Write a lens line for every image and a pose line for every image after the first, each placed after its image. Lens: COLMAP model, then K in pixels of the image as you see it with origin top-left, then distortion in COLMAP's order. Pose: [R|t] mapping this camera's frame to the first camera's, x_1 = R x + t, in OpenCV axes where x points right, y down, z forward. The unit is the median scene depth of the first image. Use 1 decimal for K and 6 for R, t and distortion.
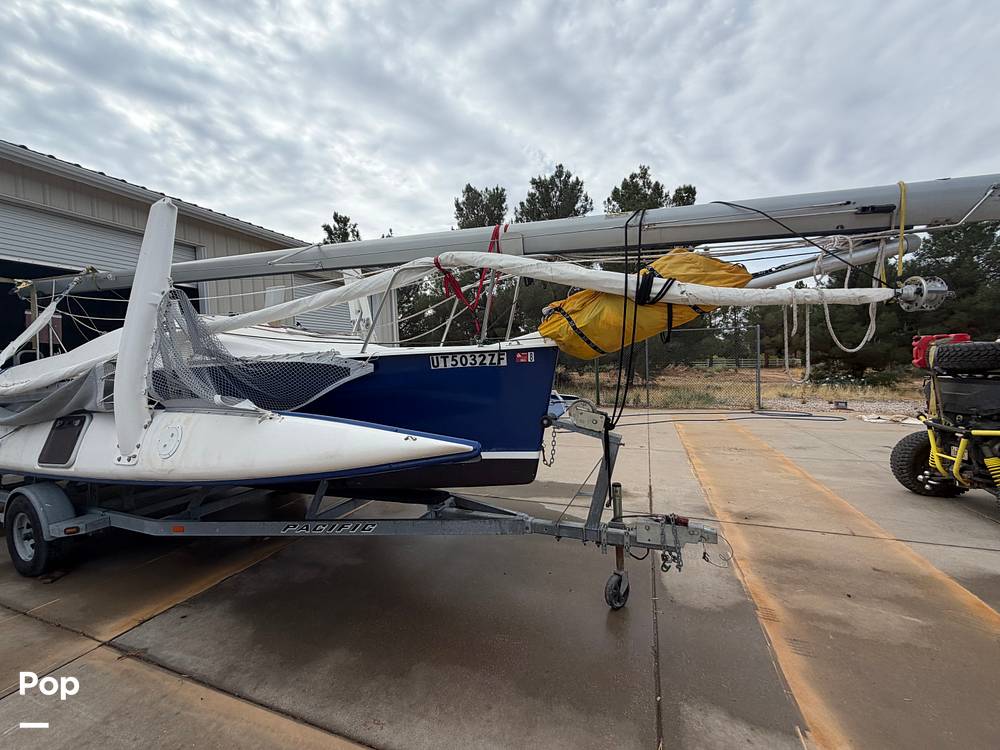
lens RADIAL K [[401.5, 0, 499.4], [0, 401.5, 377.3], [0, 0, 1]] dist [-0.001307, 0.000246]
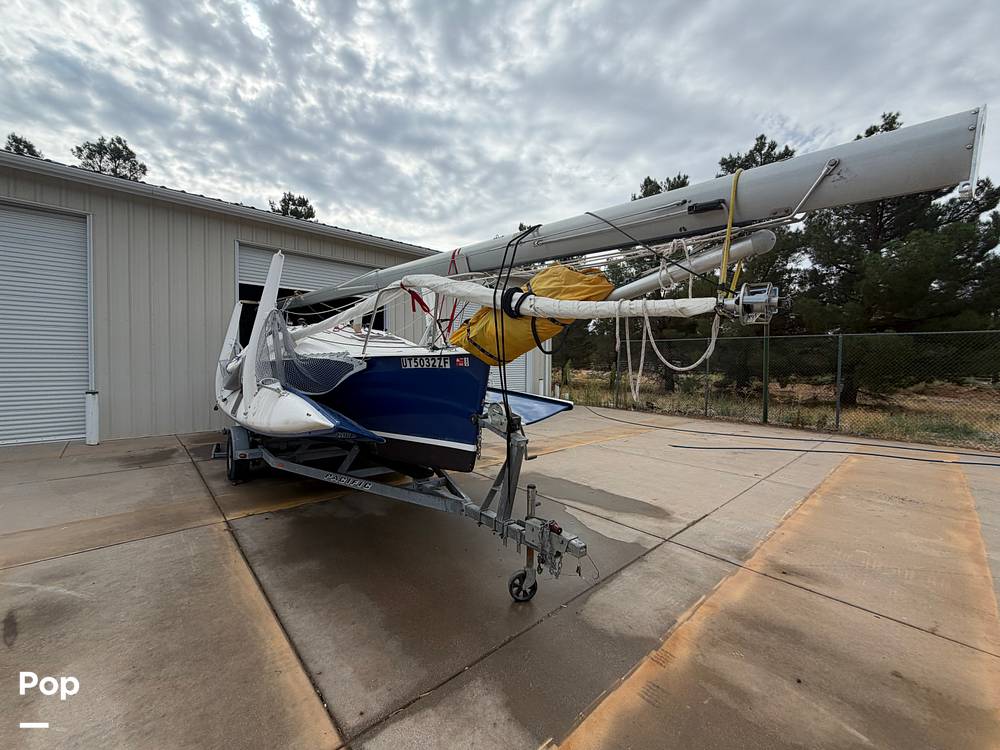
lens RADIAL K [[401.5, 0, 497.7], [0, 401.5, 375.1], [0, 0, 1]] dist [-0.001307, 0.000246]
pose [[0.883576, 0.054418, -0.465116, 0.621363], [-0.056646, 0.998352, 0.009195, -0.024874], [0.464850, 0.018223, 0.885202, 0.018157]]
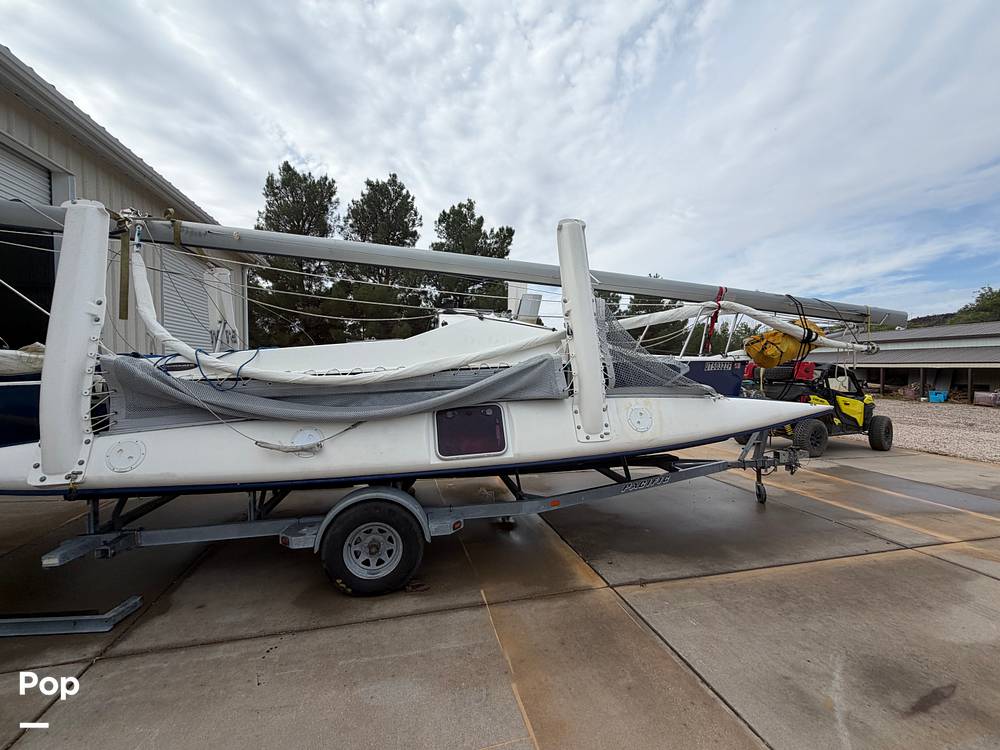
lens RADIAL K [[401.5, 0, 496.9], [0, 401.5, 377.6], [0, 0, 1]] dist [-0.001307, 0.000246]
pose [[0.820063, 0.023387, 0.571795, -1.589679], [-0.013113, 0.999670, -0.022082, 0.047475], [-0.572123, 0.010610, 0.820099, 0.151766]]
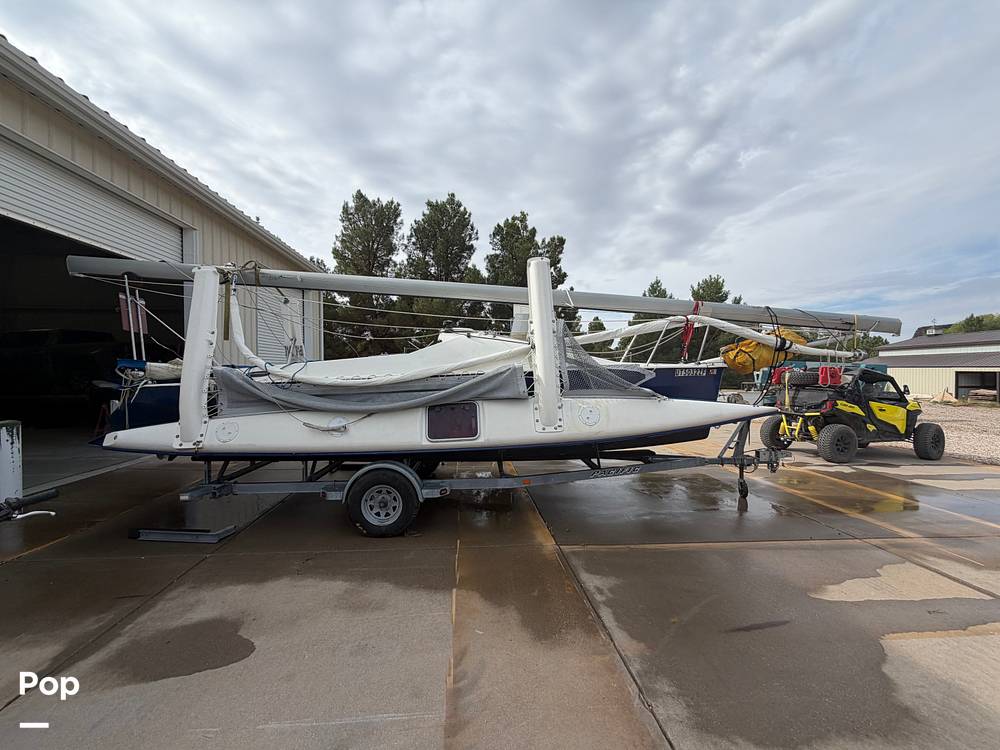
lens RADIAL K [[401.5, 0, 497.9], [0, 401.5, 376.9], [0, 0, 1]] dist [-0.001307, 0.000246]
pose [[0.900912, 0.031226, 0.432876, -1.521143], [-0.018492, 0.999264, -0.033597, 0.052477], [-0.433607, 0.022263, 0.900827, -0.261520]]
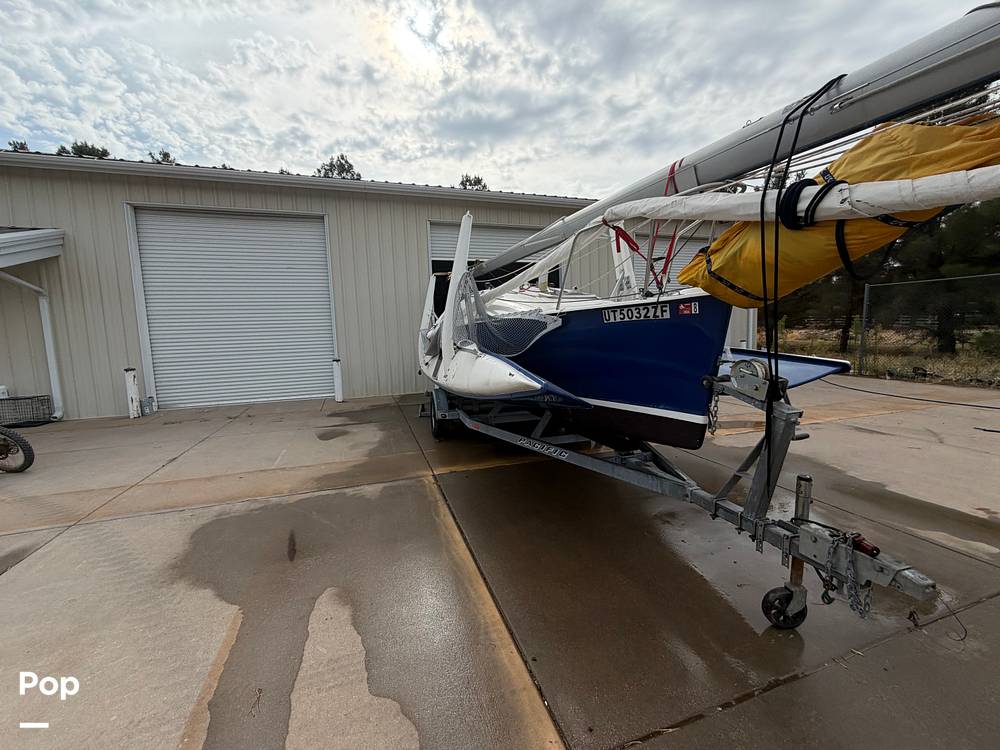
lens RADIAL K [[401.5, 0, 493.3], [0, 401.5, 375.4], [0, 0, 1]] dist [-0.001307, 0.000246]
pose [[0.616599, 0.094691, -0.781562, 0.454299], [-0.018694, 0.994222, 0.105707, 0.010712], [0.787055, -0.050568, 0.614806, 0.088444]]
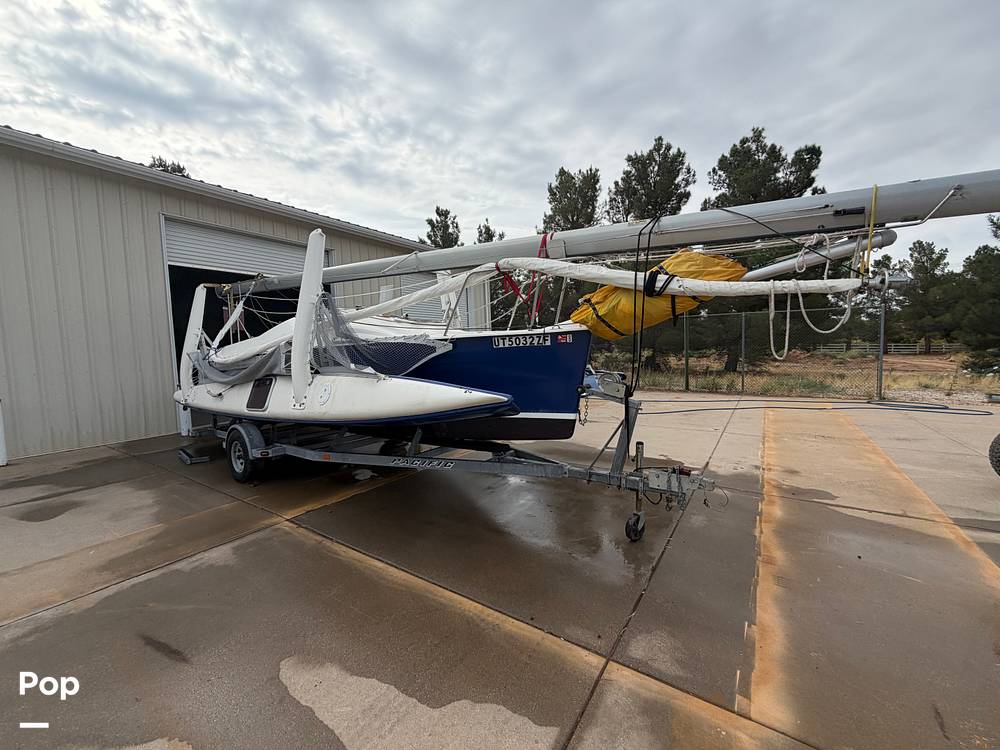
lens RADIAL K [[401.5, 0, 496.5], [0, 401.5, 378.1], [0, 0, 1]] dist [-0.001307, 0.000246]
pose [[0.970422, 0.022411, -0.240371, 0.145456], [-0.012506, 0.999012, 0.042656, 0.020475], [0.241089, -0.038388, 0.969743, -0.257699]]
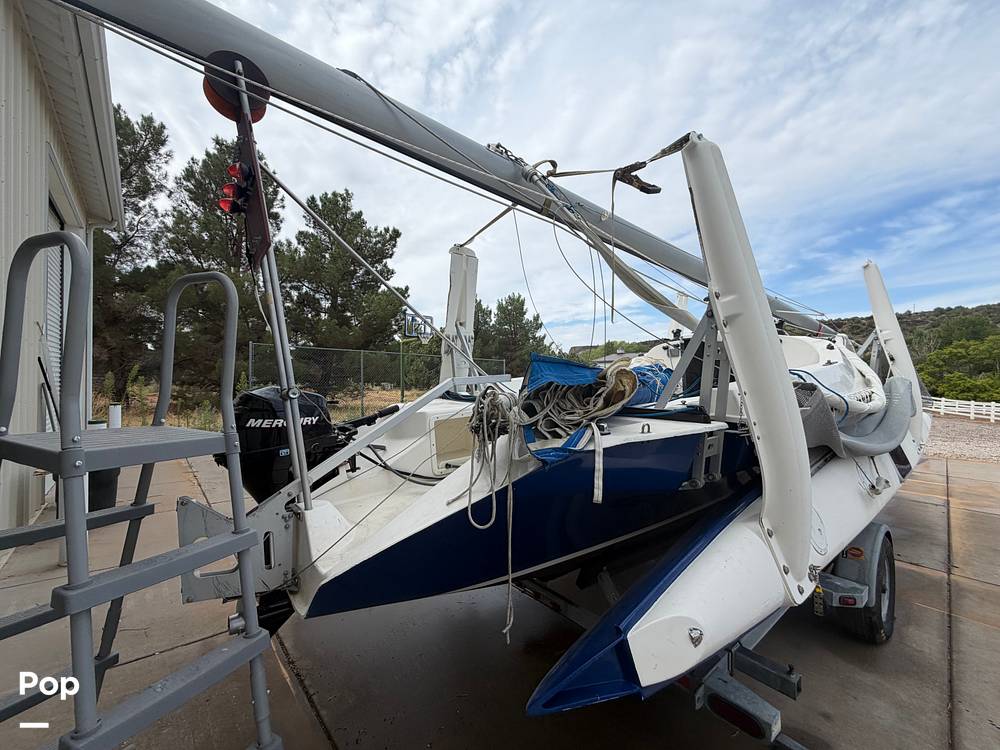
lens RADIAL K [[401.5, 0, 494.1], [0, 401.5, 388.1], [0, 0, 1]] dist [-0.001307, 0.000246]
pose [[0.470809, 0.014369, 0.882118, -2.529343], [0.005763, 0.999796, -0.019362, -0.023007], [-0.882216, 0.014199, 0.470631, 1.442832]]
